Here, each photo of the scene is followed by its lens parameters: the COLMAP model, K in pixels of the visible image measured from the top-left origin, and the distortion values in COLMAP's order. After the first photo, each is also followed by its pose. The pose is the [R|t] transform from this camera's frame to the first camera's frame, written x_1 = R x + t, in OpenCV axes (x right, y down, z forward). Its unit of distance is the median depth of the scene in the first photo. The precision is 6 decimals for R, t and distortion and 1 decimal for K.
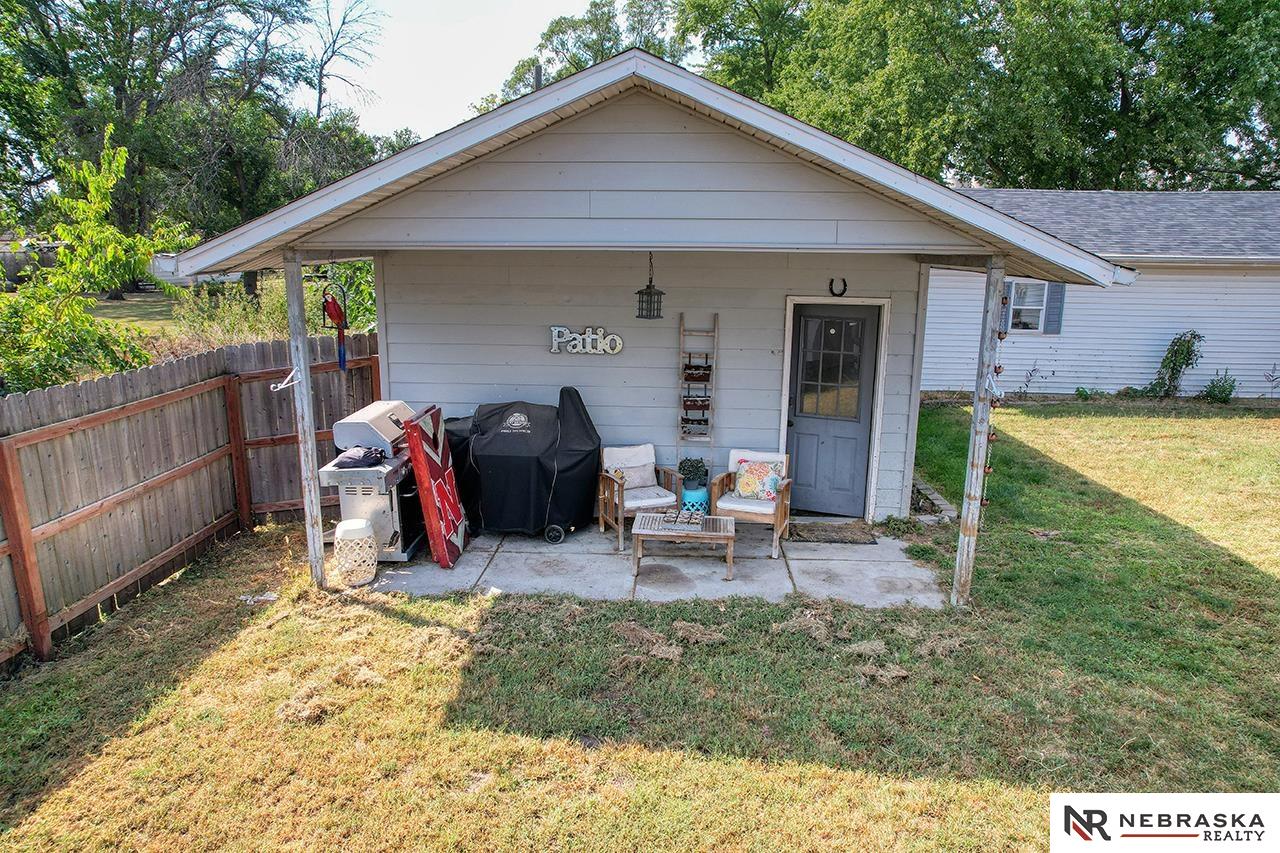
lens RADIAL K [[813.8, 0, 641.1], [0, 813.8, 431.4], [0, 0, 1]] dist [-0.066457, 0.051528]
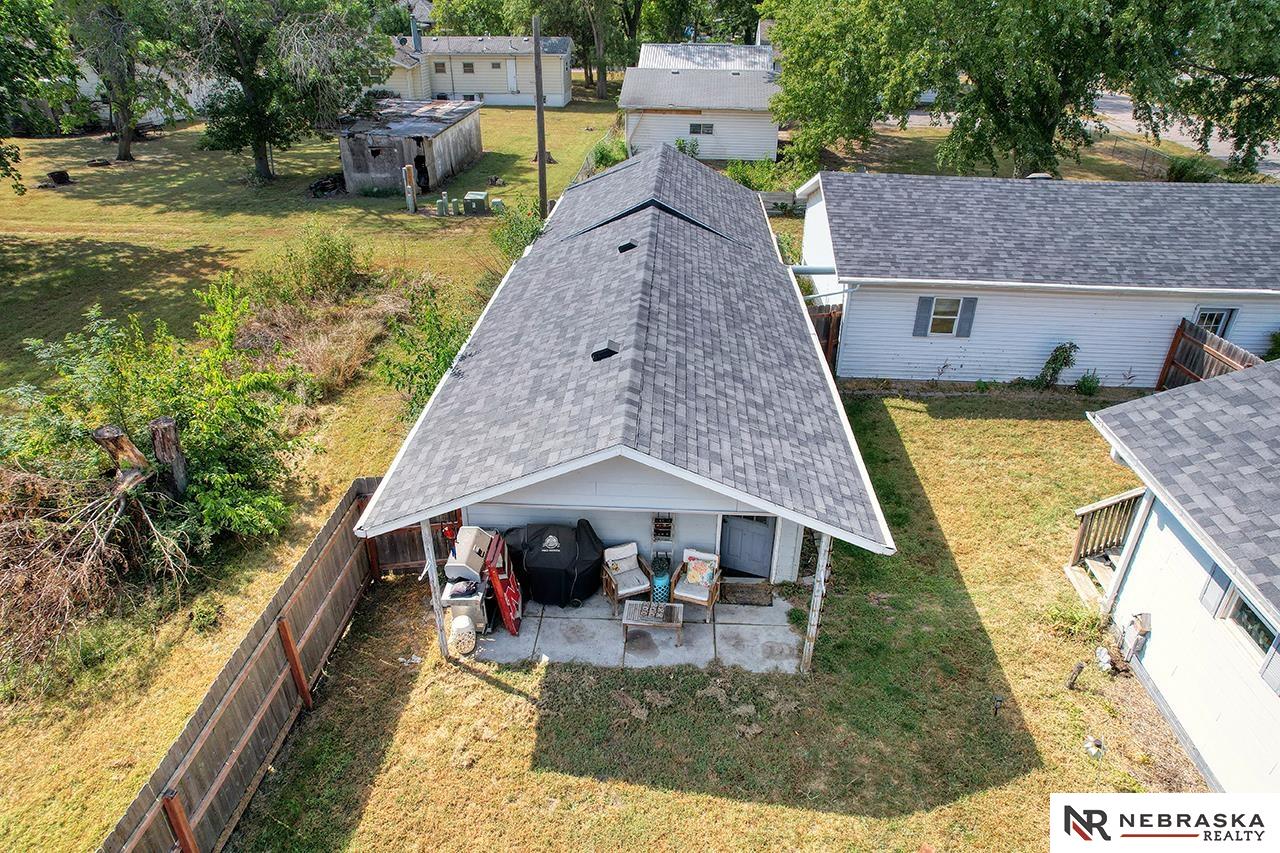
lens RADIAL K [[813.8, 0, 640.1], [0, 813.8, 427.3], [0, 0, 1]] dist [-0.066457, 0.051528]
pose [[0.999999, -0.000999, 0.000547, 0.025936], [0.000812, 0.962227, 0.272246, -0.752002], [-0.000798, -0.272246, 0.962227, -0.551227]]
